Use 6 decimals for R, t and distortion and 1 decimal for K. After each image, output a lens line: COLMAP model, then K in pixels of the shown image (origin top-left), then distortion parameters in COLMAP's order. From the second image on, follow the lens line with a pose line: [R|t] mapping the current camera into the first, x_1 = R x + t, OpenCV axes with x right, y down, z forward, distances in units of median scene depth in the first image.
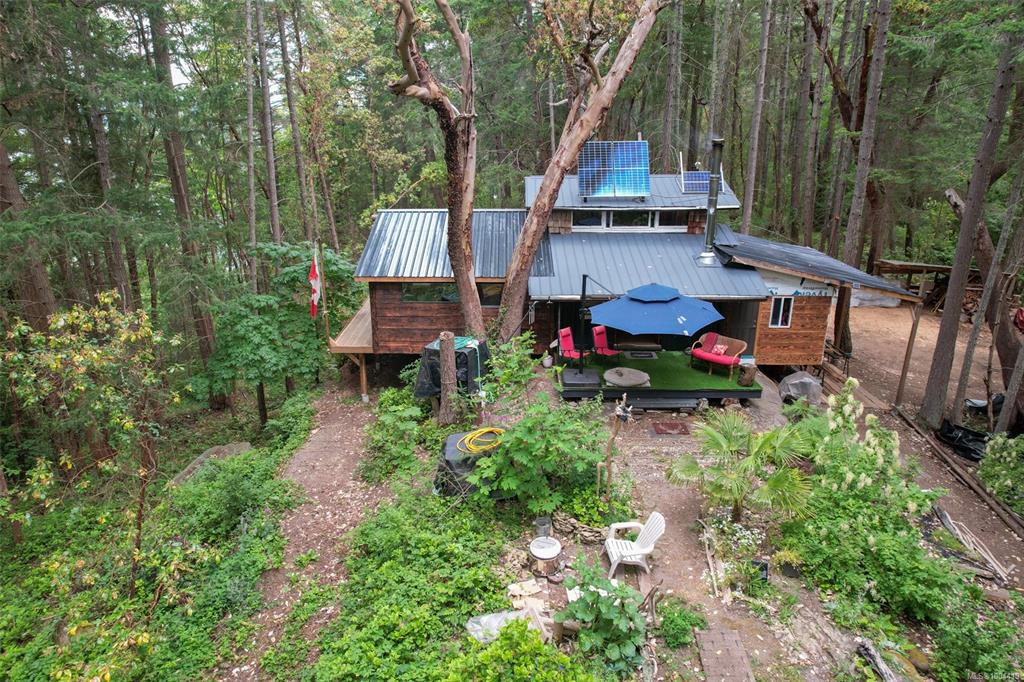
lens RADIAL K [[658.1, 0, 504.7], [0, 658.1, 339.2], [0, 0, 1]] dist [-0.071974, 0.055321]
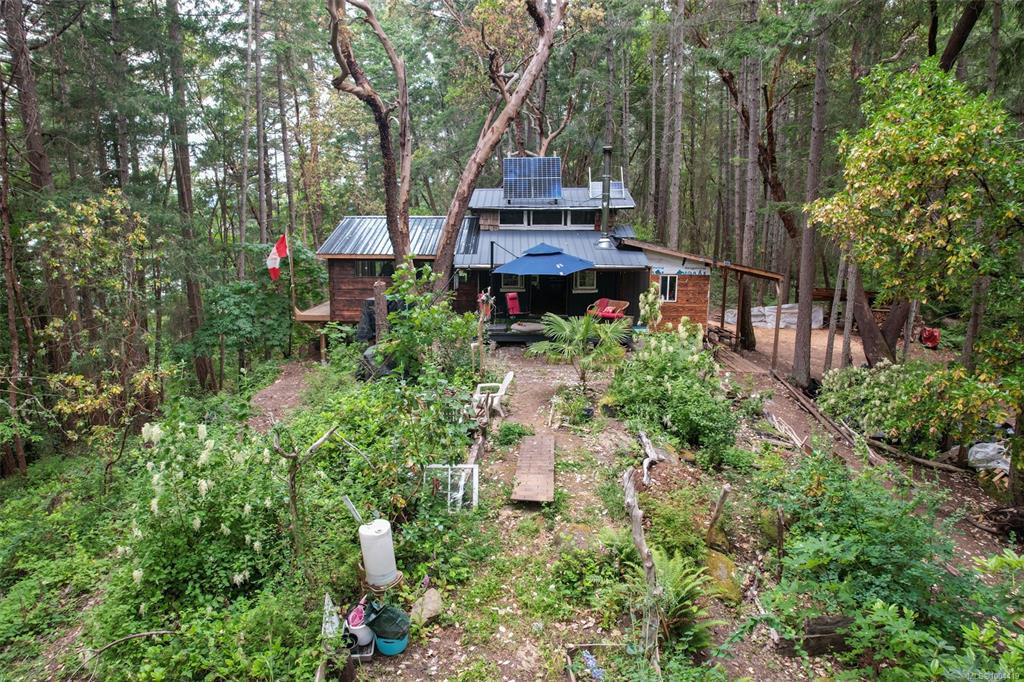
lens RADIAL K [[658.1, 0, 510.4], [0, 658.1, 340.2], [0, 0, 1]] dist [-0.071974, 0.055321]
pose [[0.999966, 0.006464, -0.005097, 0.139756], [-0.007115, 0.990103, -0.140161, 0.227016], [0.004140, 0.140193, 0.990116, -0.190759]]
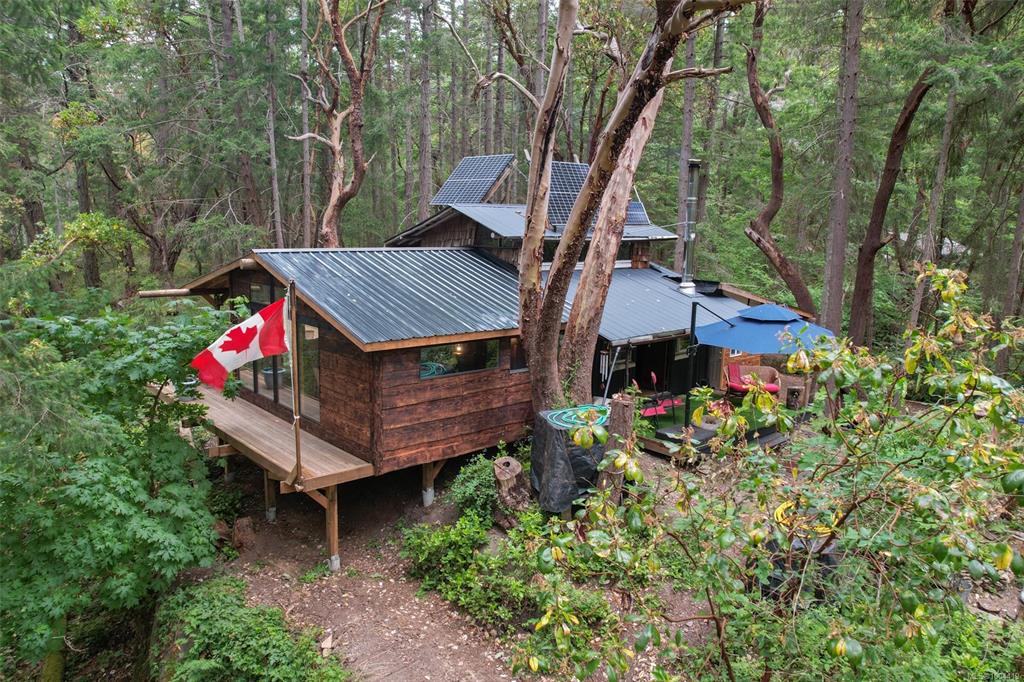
lens RADIAL K [[699.0, 0, 512.8], [0, 699.0, 342.8], [0, 0, 1]] dist [-0.007811, 0.010077]
pose [[0.743754, -0.095880, 0.661541, -0.516395], [0.191764, 0.978666, -0.073753, -0.024832], [-0.640357, 0.181714, 0.746273, 0.440636]]
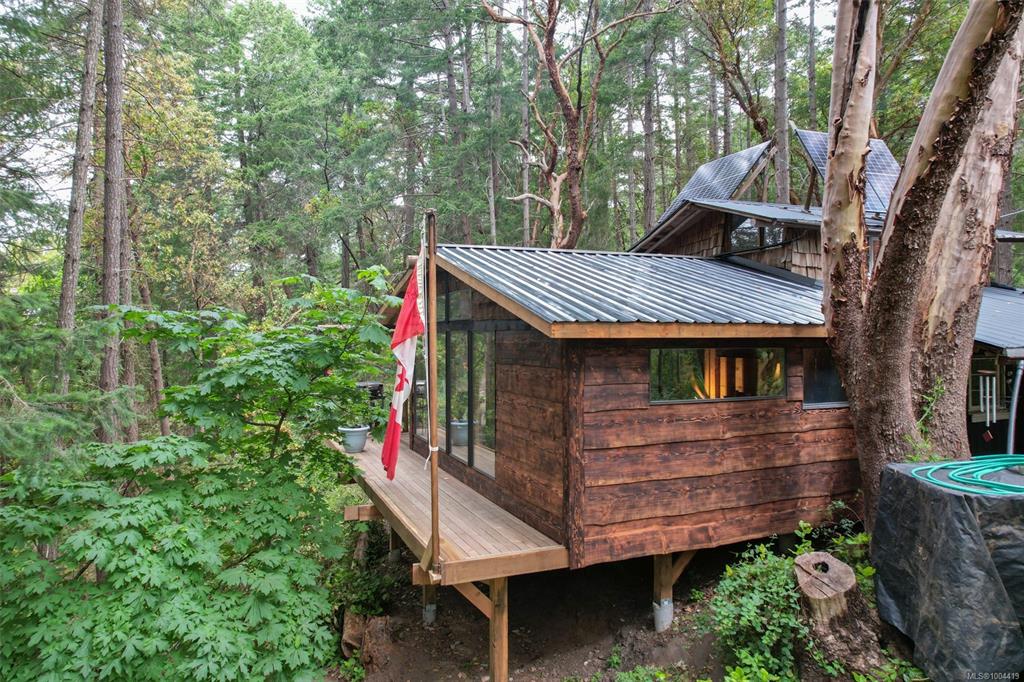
lens RADIAL K [[658.1, 0, 494.0], [0, 658.1, 323.8], [0, 0, 1]] dist [-0.071974, 0.055321]
pose [[0.930281, 0.000219, 0.366848, -0.361519], [0.121837, 0.943053, -0.309527, 0.002888], [-0.346025, 0.332643, 0.877277, 0.692181]]
